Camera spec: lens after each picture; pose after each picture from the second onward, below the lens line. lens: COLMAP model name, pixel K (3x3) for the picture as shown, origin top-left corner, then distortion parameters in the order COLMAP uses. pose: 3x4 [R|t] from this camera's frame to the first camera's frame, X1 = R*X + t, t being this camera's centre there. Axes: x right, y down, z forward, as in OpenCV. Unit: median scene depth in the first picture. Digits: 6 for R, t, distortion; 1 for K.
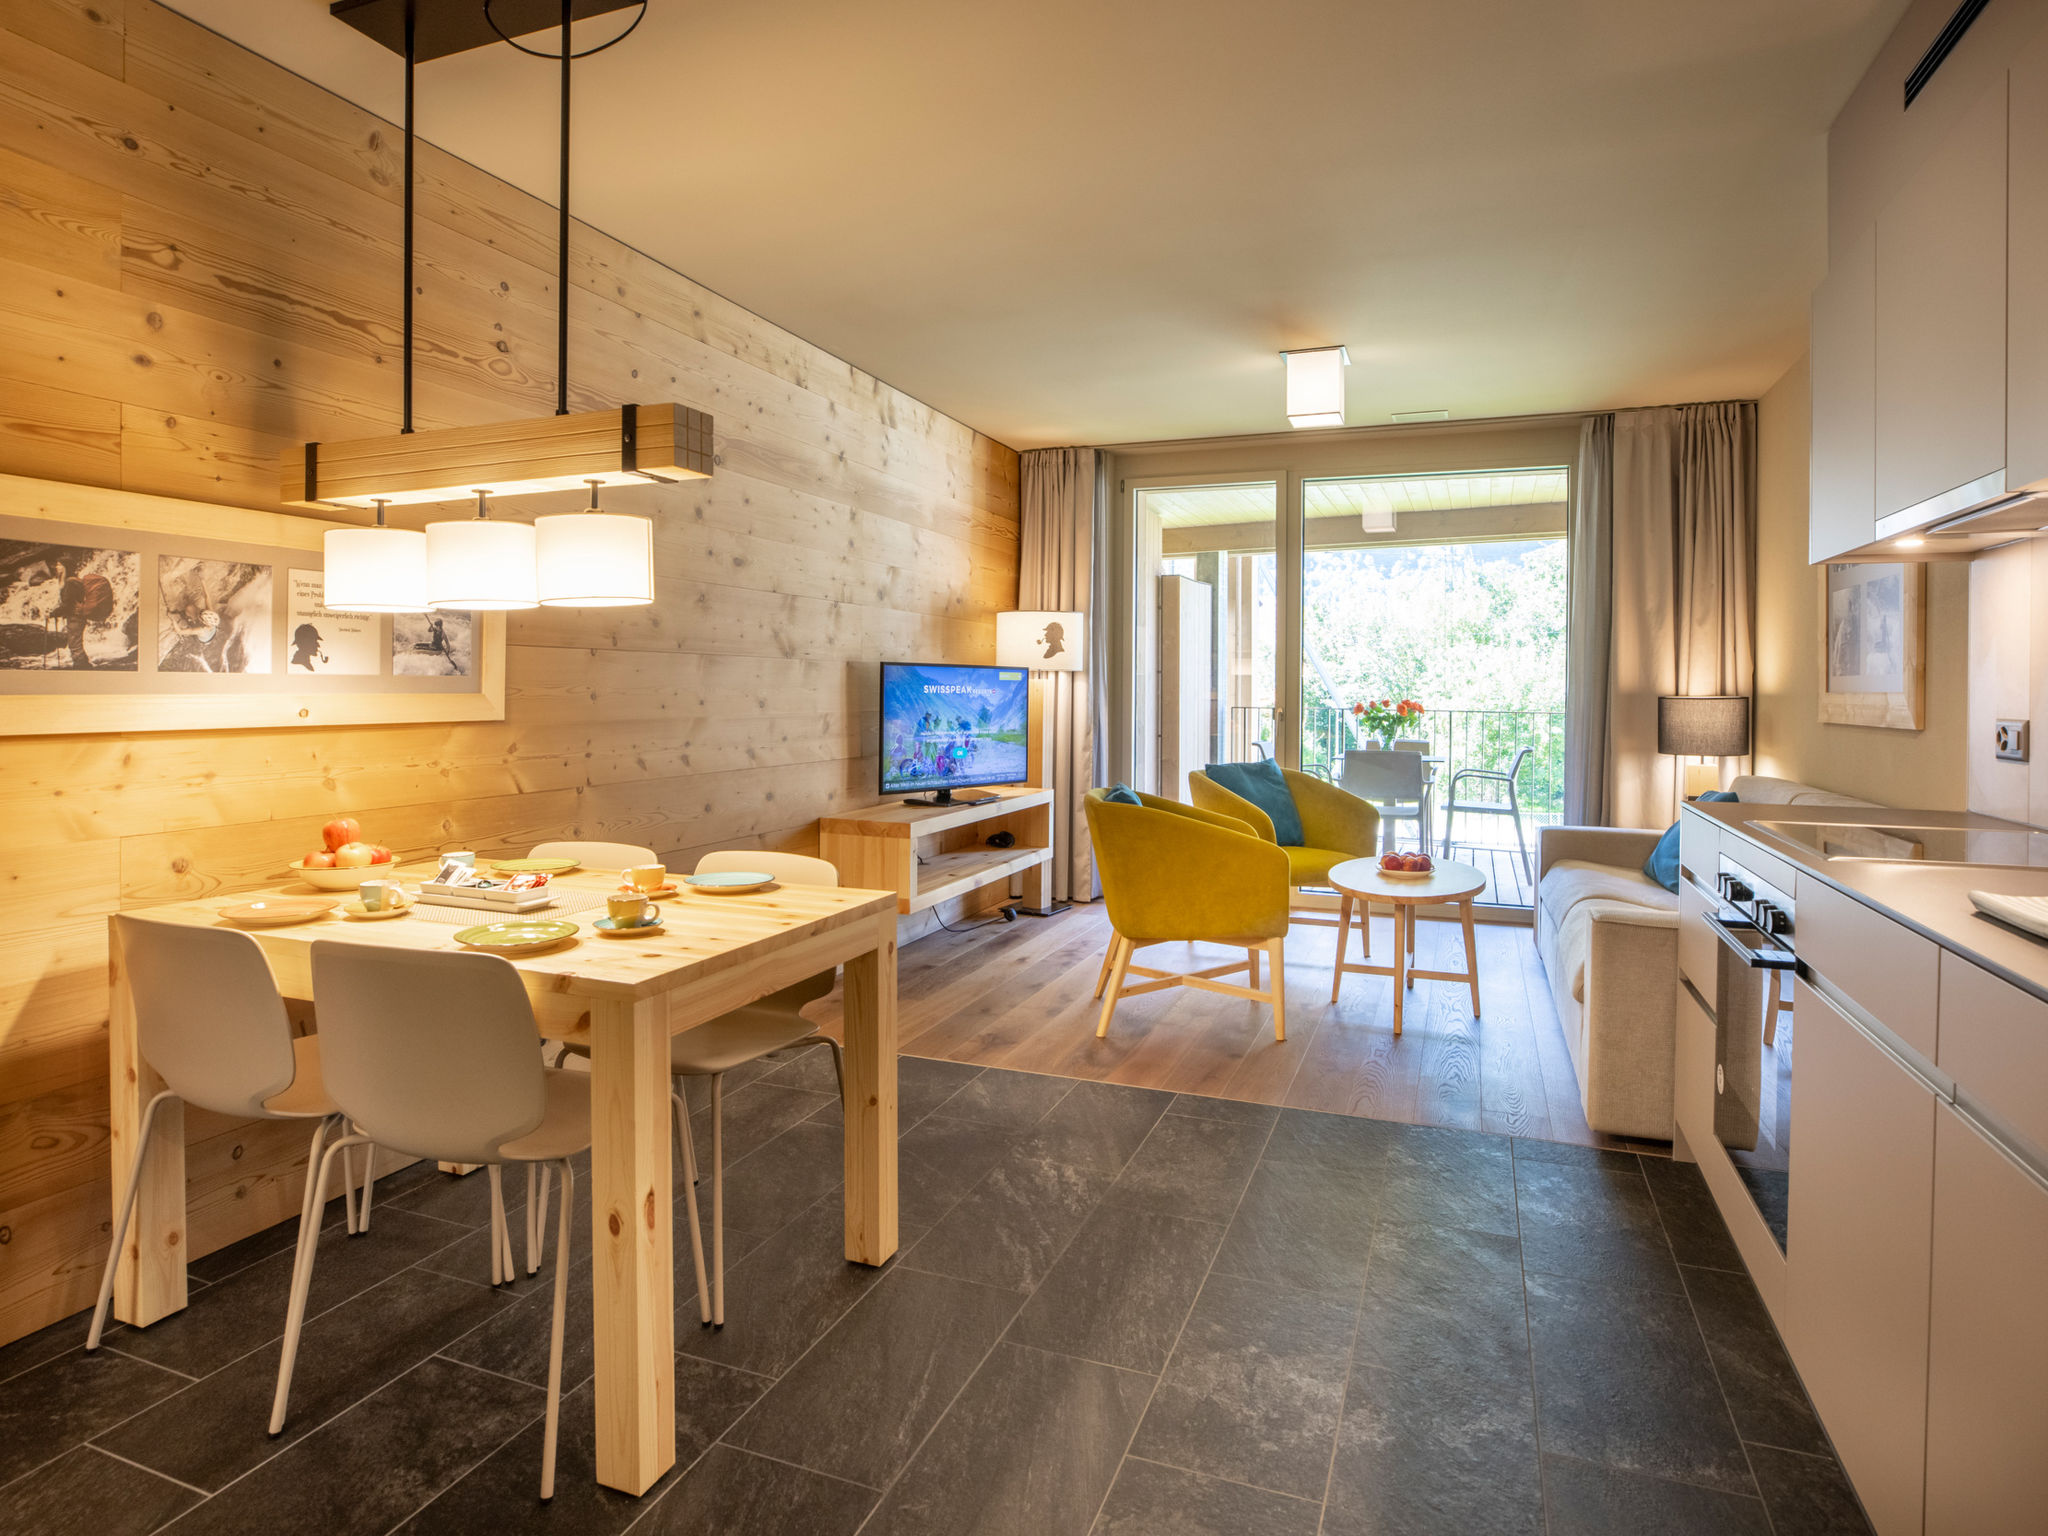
lens RADIAL K [[1088.0, 0, 1034.6], [0, 1088.0, 749.7], [0, 0, 1]] dist [-0.028728, -0.000405]
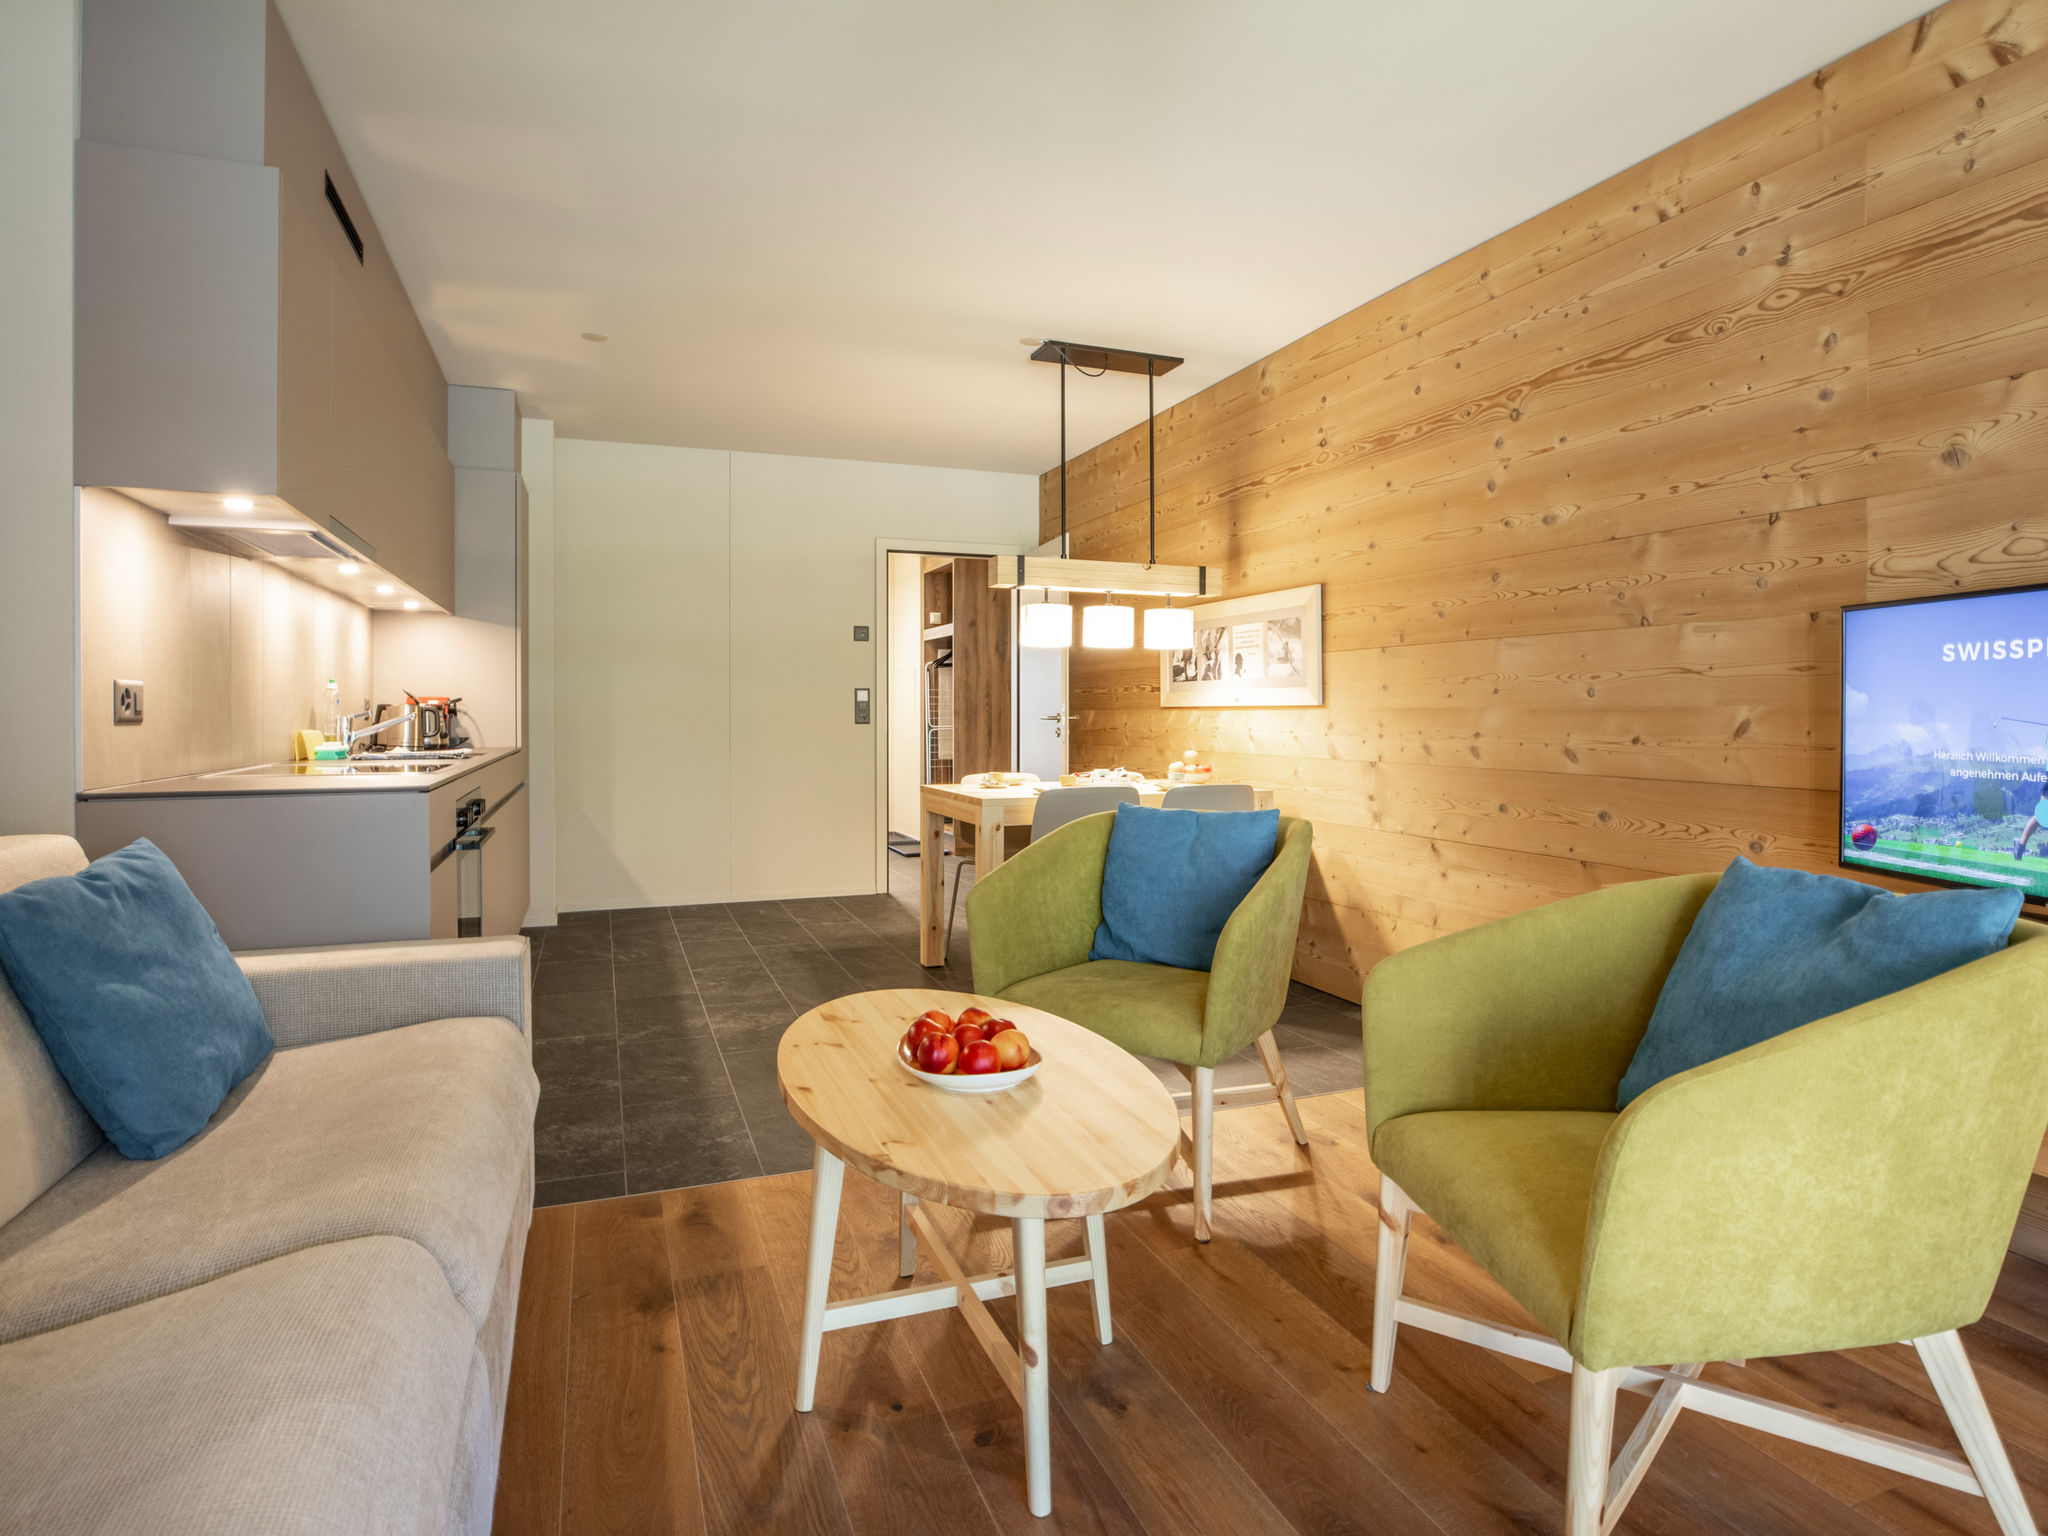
lens RADIAL K [[1134.1, 0, 1028.5], [0, 1134.1, 754.9], [0, 0, 1]] dist [-0.000353, -0.000070]
pose [[-0.734810, 0.018509, -0.678020, 0.663927], [-0.041757, 0.996497, 0.072457, -0.045029], [0.676986, 0.081554, -0.731464, 1.518001]]
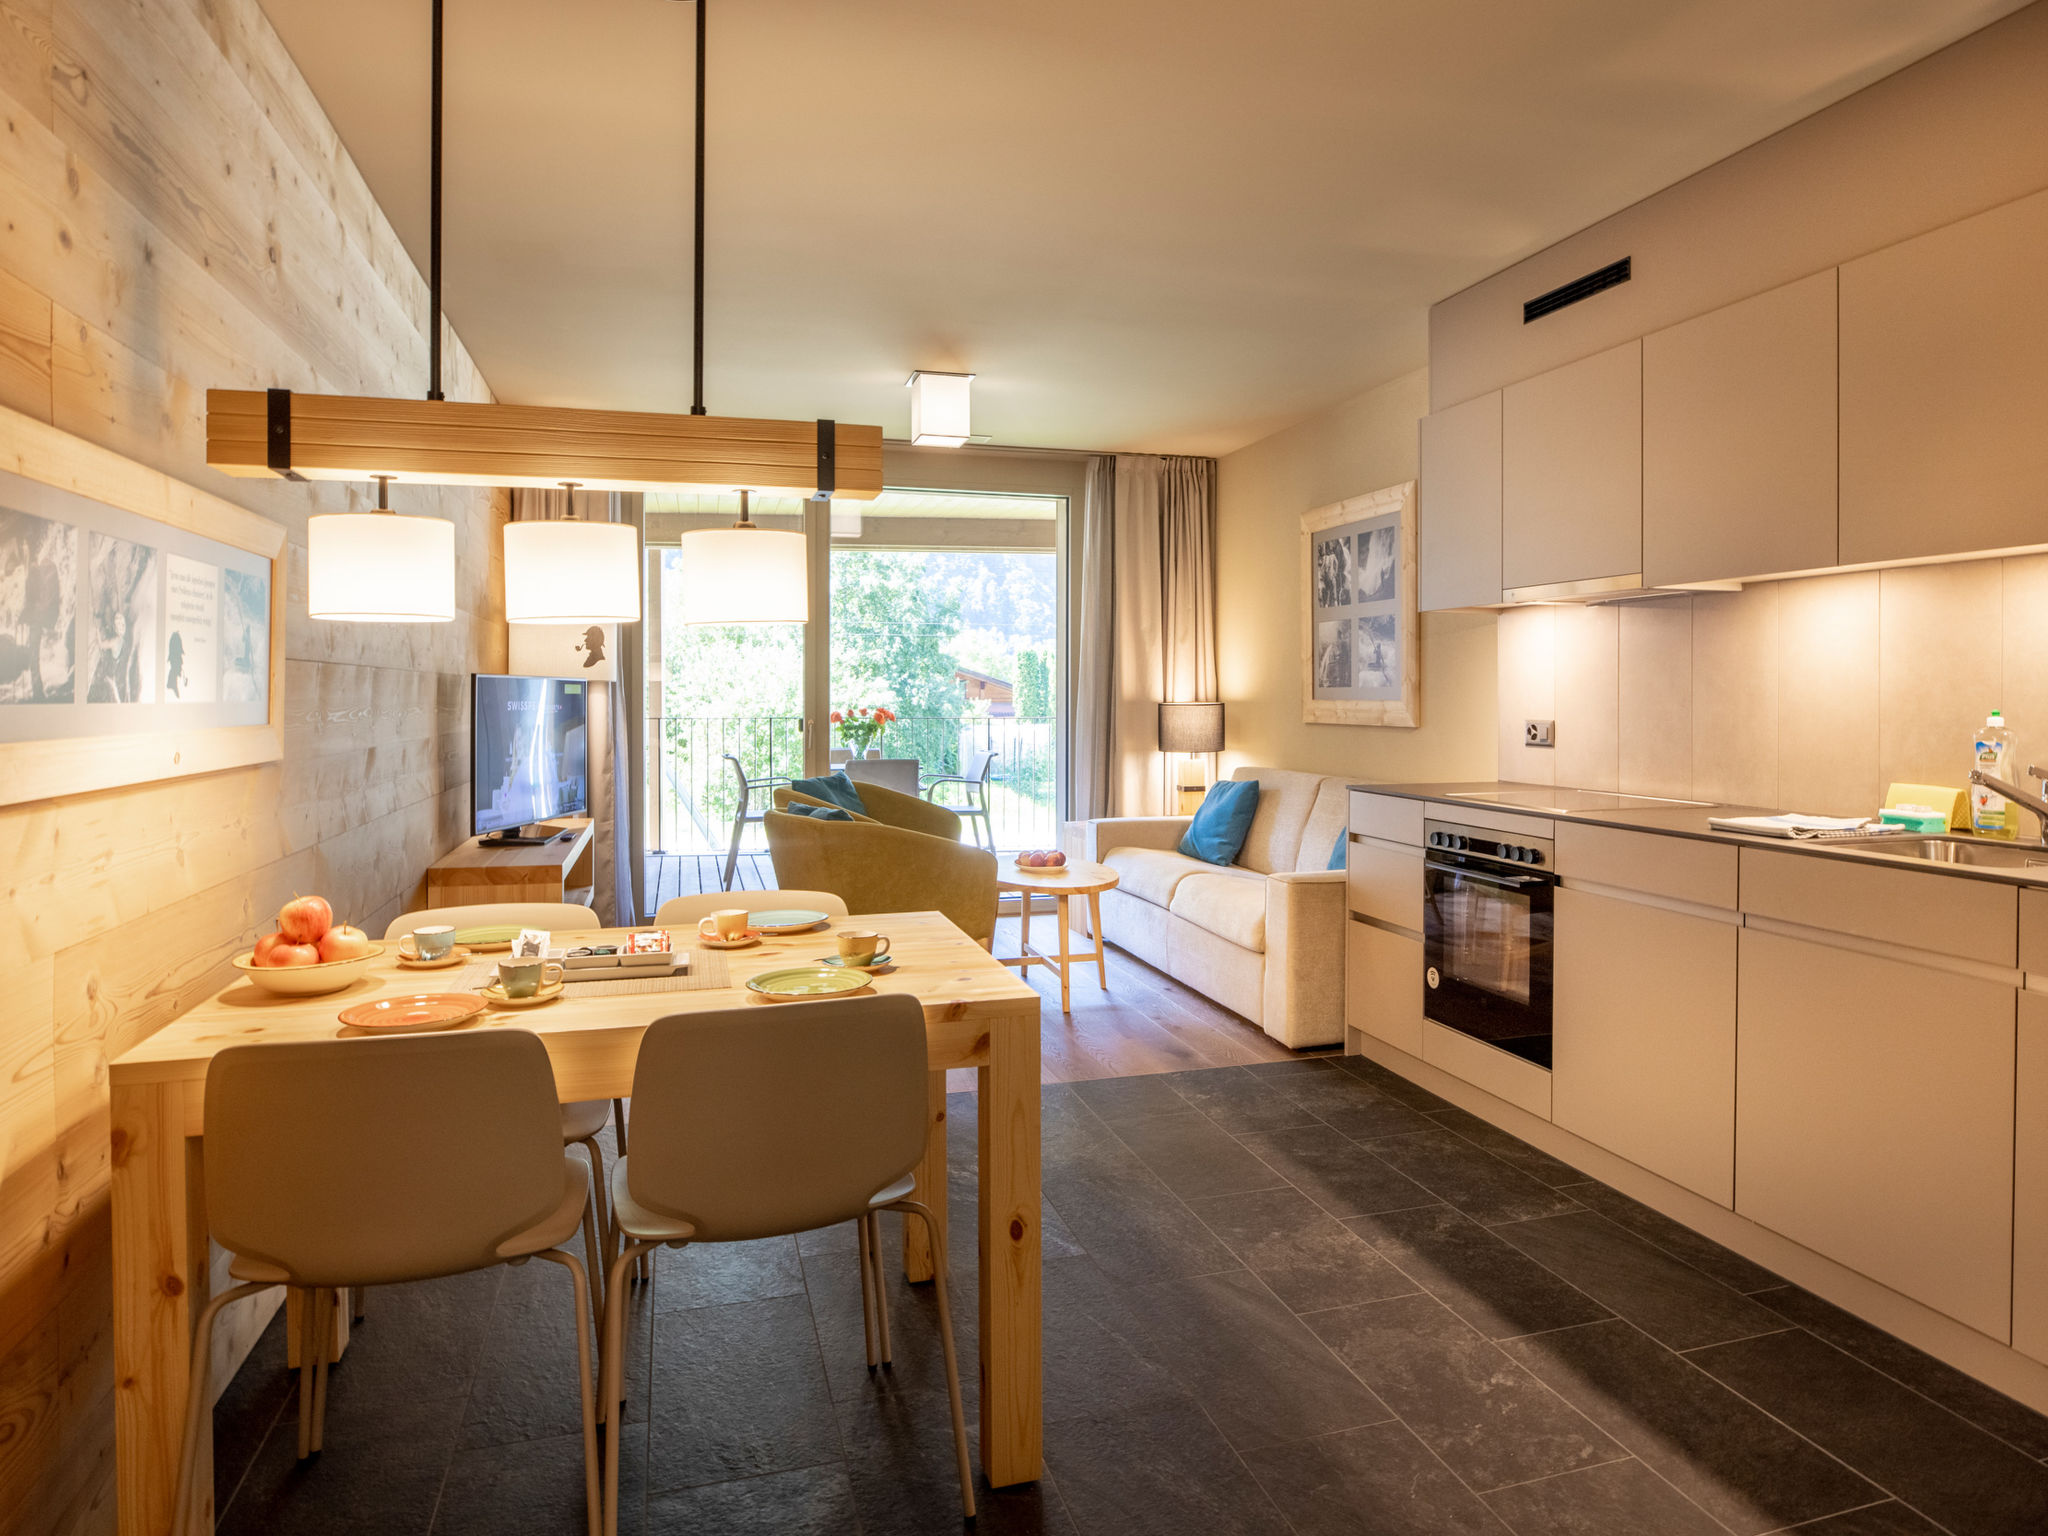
lens RADIAL K [[1232.4, 0, 1039.7], [0, 1232.4, 773.5], [0, 0, 1]] dist [-0.020706, 0.001969]
pose [[0.796477, -0.045758, 0.602935, -0.481290], [0.039547, 0.998940, 0.023570, -0.013859], [-0.603374, 0.005071, 0.797442, 0.012473]]
